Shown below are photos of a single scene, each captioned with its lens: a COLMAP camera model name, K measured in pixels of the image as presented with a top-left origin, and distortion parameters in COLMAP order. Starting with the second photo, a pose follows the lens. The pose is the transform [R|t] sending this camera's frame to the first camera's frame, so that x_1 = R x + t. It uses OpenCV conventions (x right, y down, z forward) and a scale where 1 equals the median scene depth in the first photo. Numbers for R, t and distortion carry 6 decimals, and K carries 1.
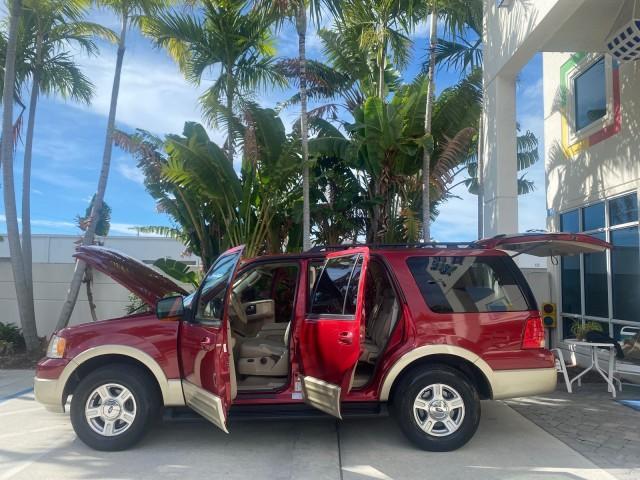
lens RADIAL K [[488.4, 0, 320.0], [0, 488.4, 240.0], [0, 0, 1]] dist [0.008284, -0.007713]
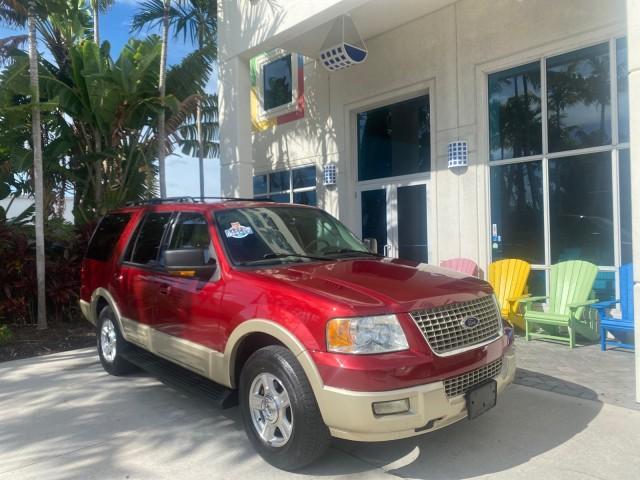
lens RADIAL K [[488.4, 0, 320.0], [0, 488.4, 240.0], [0, 0, 1]] dist [0.008284, -0.007713]
pose [[0.742783, -0.030548, 0.668835, -0.220502], [-0.026974, 0.996782, 0.075484, 0.006259], [-0.668989, -0.074109, 0.739569, -0.022816]]
